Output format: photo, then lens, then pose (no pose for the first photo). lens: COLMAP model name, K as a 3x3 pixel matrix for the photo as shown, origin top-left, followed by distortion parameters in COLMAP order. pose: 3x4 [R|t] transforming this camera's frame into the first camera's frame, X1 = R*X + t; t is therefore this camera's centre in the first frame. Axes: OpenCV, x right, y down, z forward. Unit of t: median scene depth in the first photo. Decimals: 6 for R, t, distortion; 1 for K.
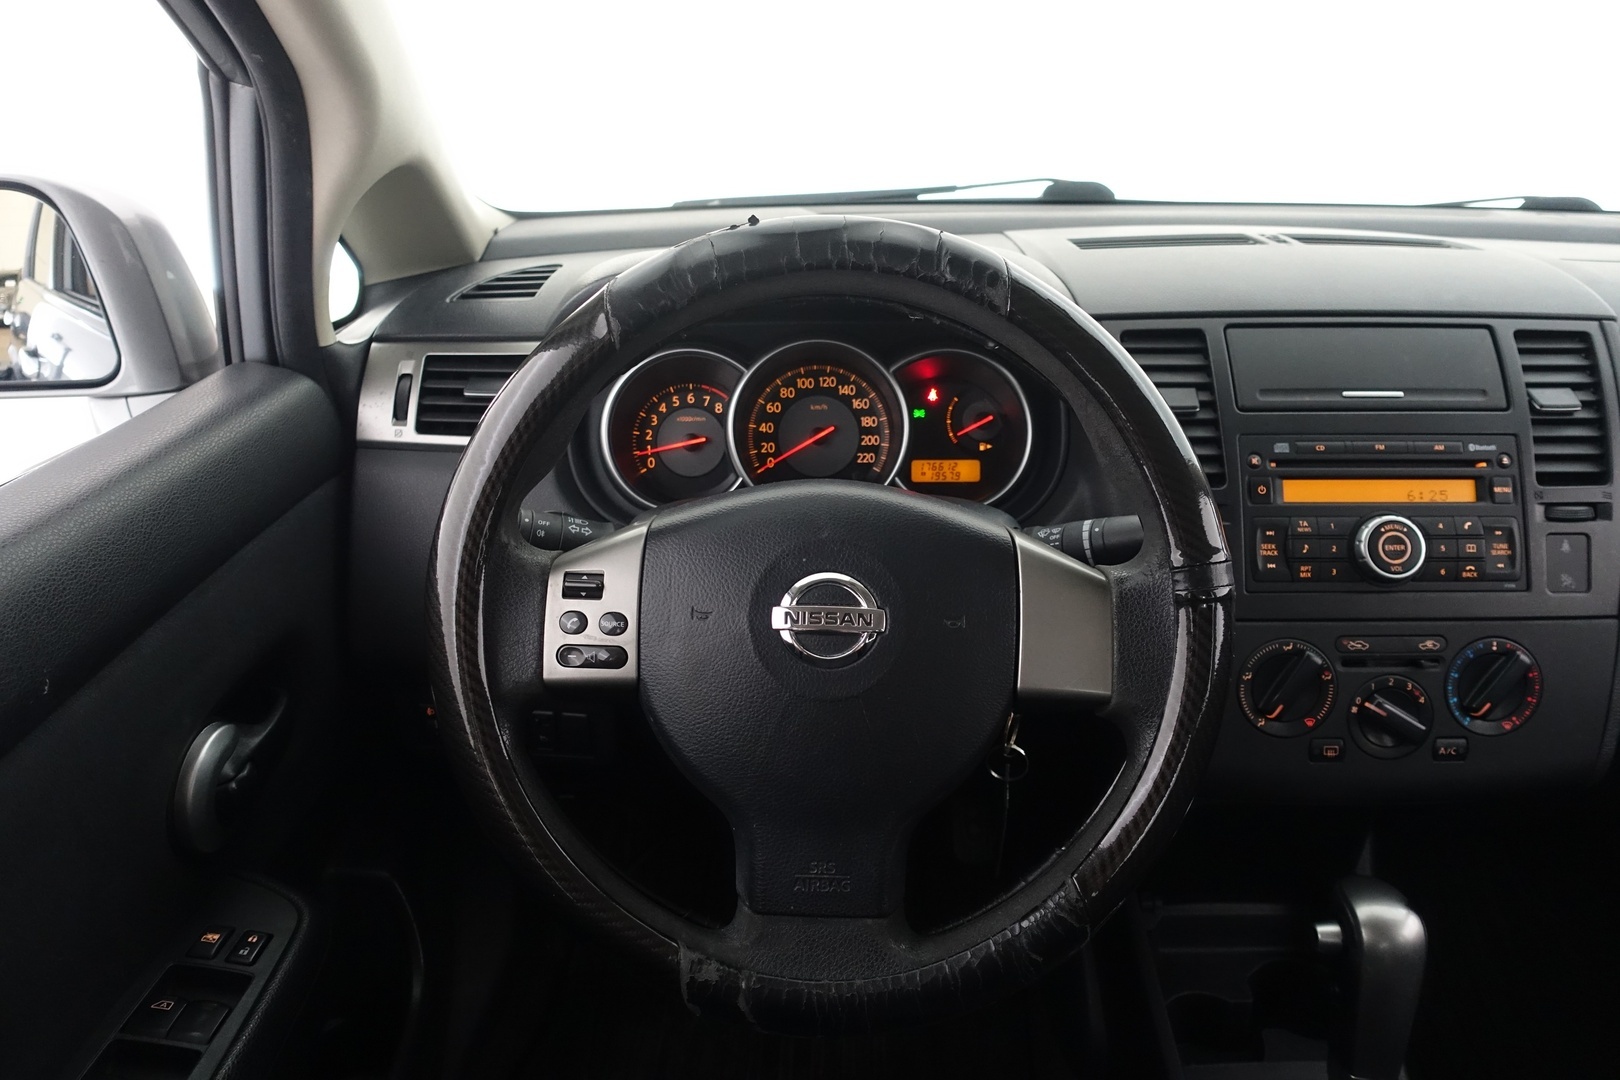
lens RADIAL K [[1070.5, 0, 810.0], [0, 1070.5, 540.0], [0, 0, 1]] dist [-0.003746, -0.002600]
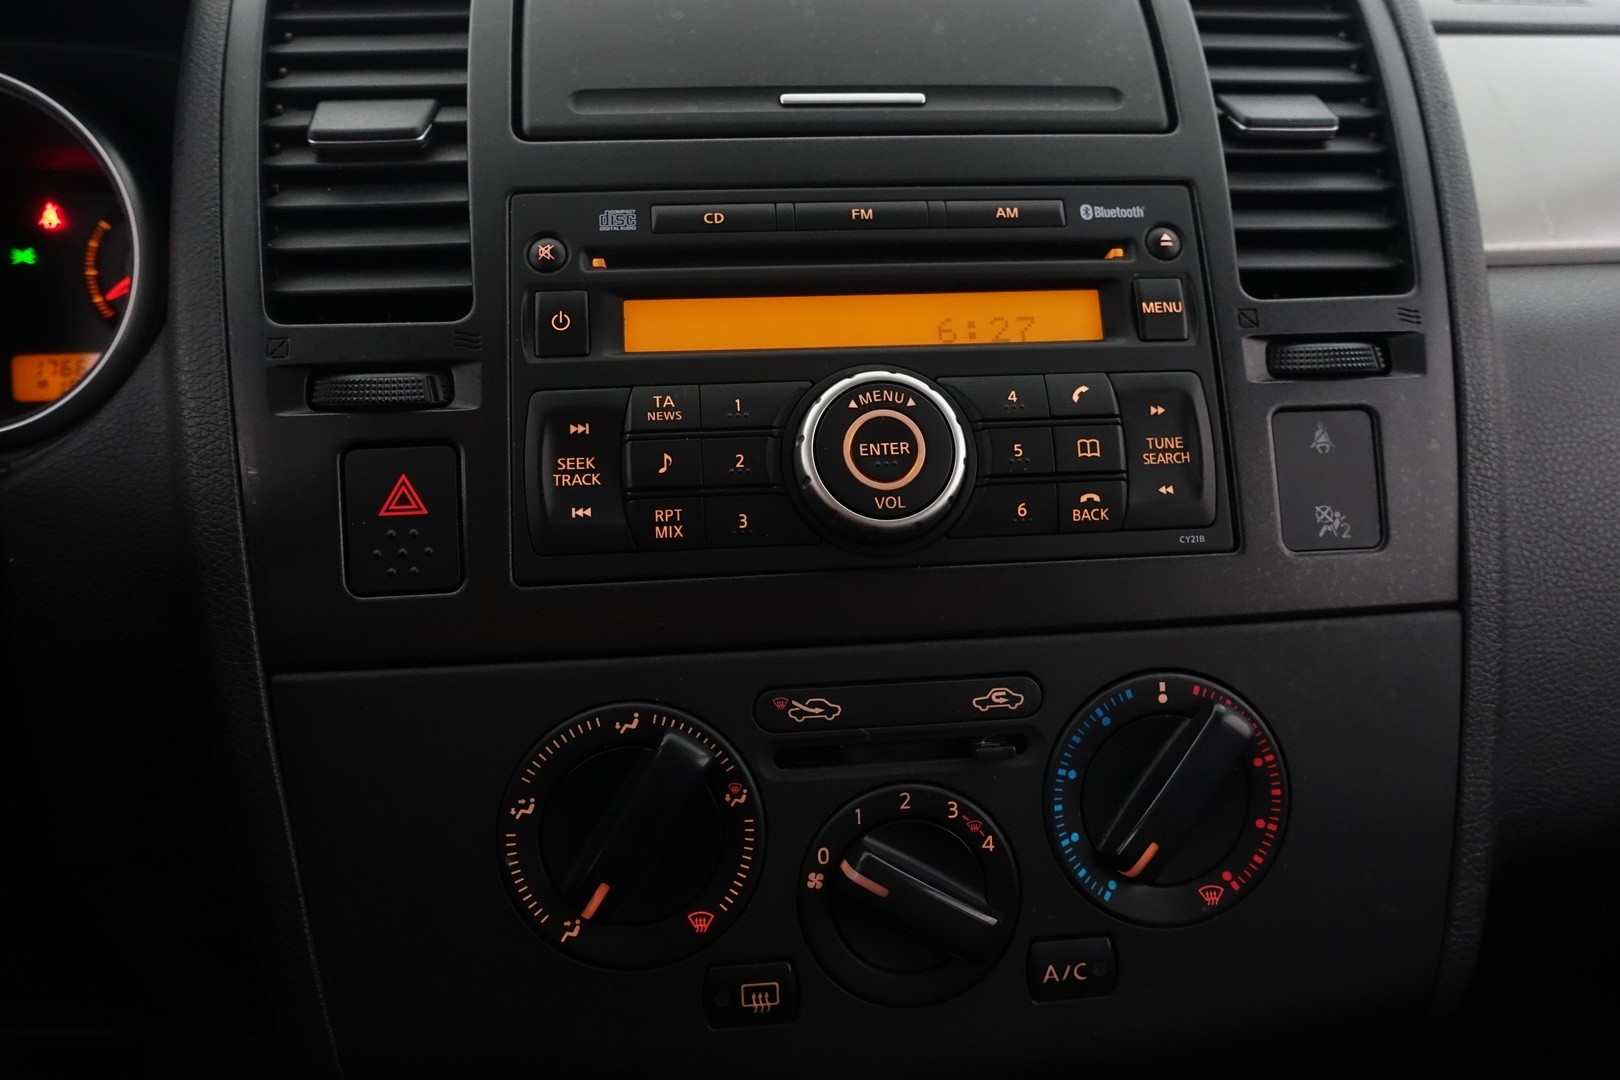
lens RADIAL K [[1070.5, 0, 810.0], [0, 1070.5, 540.0], [0, 0, 1]] dist [-0.003746, -0.002600]
pose [[0.996321, -0.041687, 0.074878, 0.482493], [0.046417, 0.996961, -0.062570, 0.061500], [-0.072043, 0.065816, 0.995228, 0.611807]]
